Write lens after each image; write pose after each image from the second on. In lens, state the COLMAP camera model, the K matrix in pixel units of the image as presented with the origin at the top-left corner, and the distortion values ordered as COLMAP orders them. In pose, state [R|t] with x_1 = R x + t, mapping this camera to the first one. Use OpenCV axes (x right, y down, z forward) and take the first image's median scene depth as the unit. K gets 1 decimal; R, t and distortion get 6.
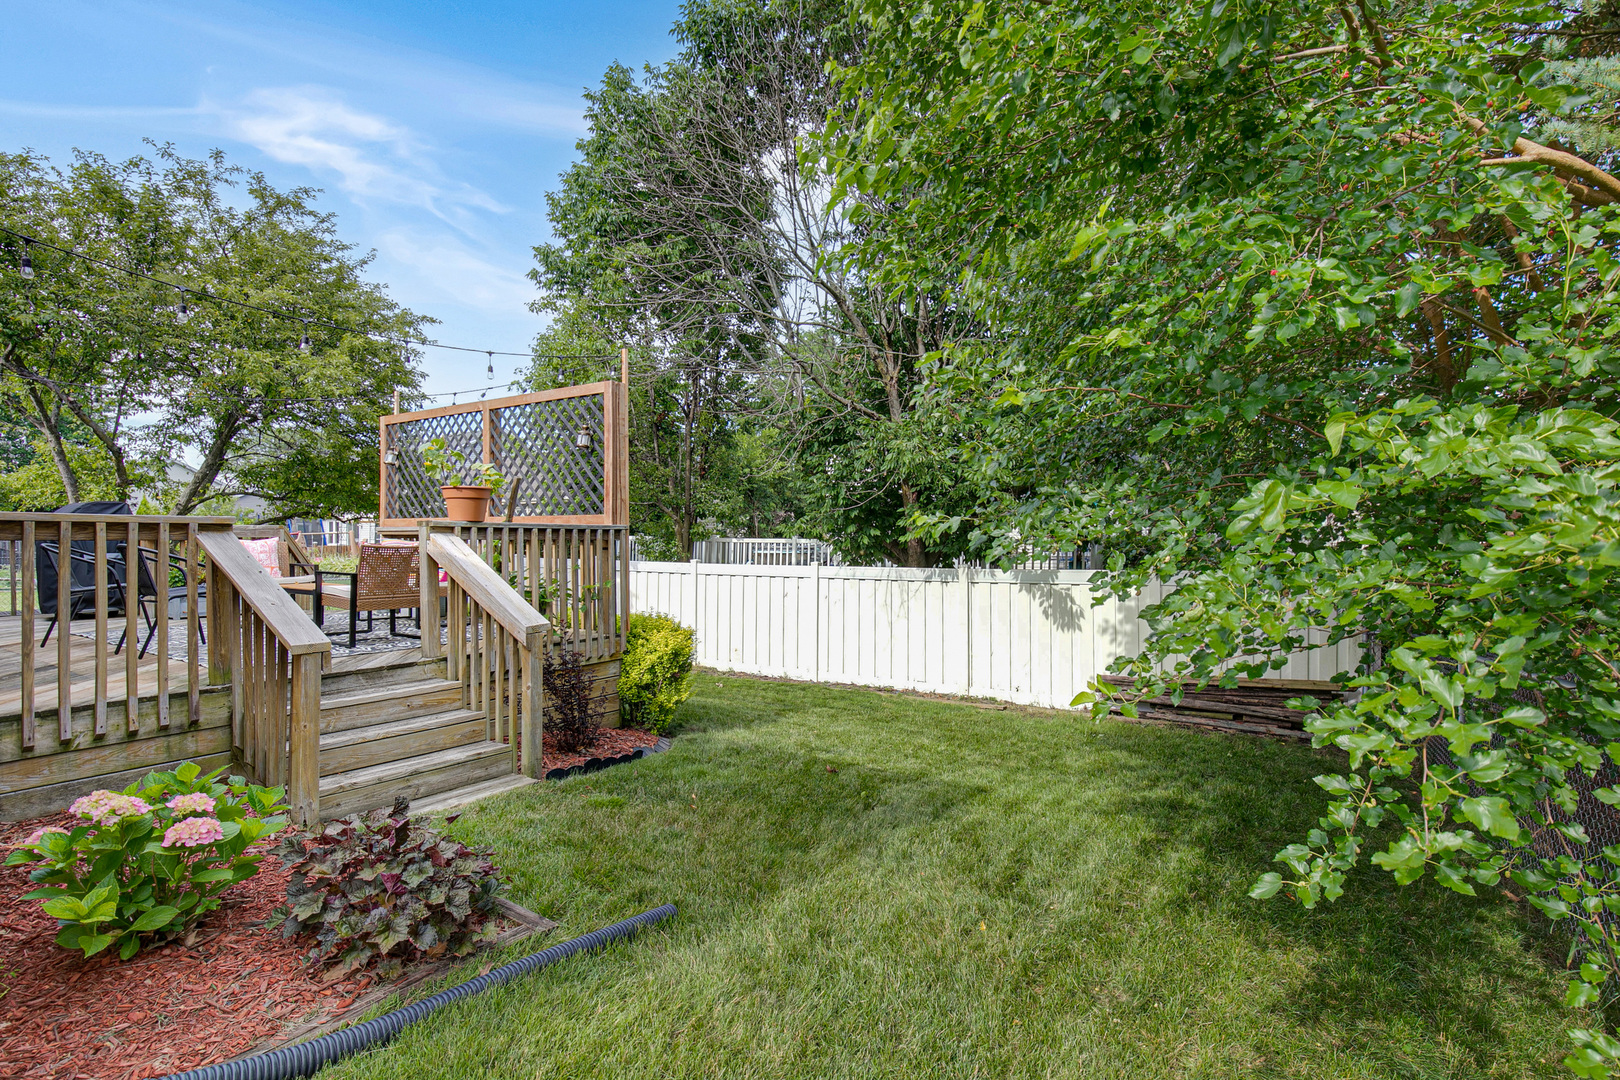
lens RADIAL K [[751.7, 0, 801.2], [0, 751.7, 544.7], [0, 0, 1]] dist [-0.001423, 0.000688]
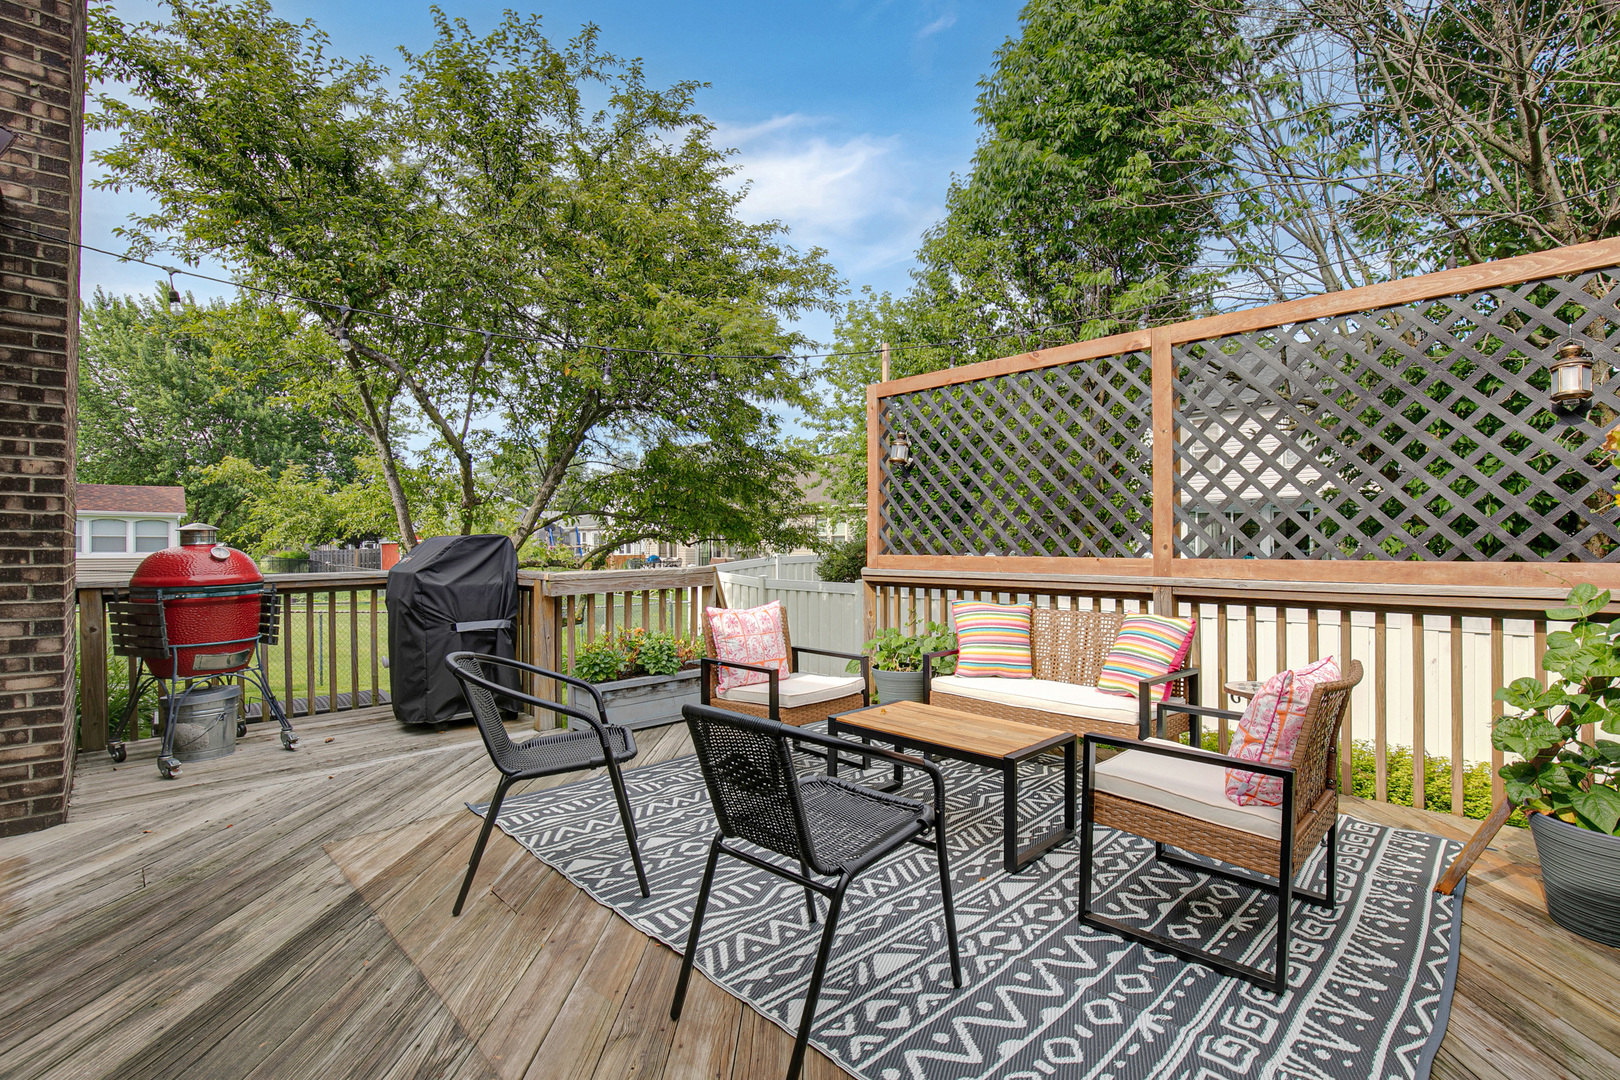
lens RADIAL K [[751.7, 0, 821.5], [0, 751.7, 543.0], [0, 0, 1]] dist [-0.001423, 0.000688]
pose [[0.975036, -0.007922, -0.221907, -0.372581], [0.005046, 0.999896, -0.013525, -0.028264], [0.221991, 0.012067, 0.974974, 0.331916]]
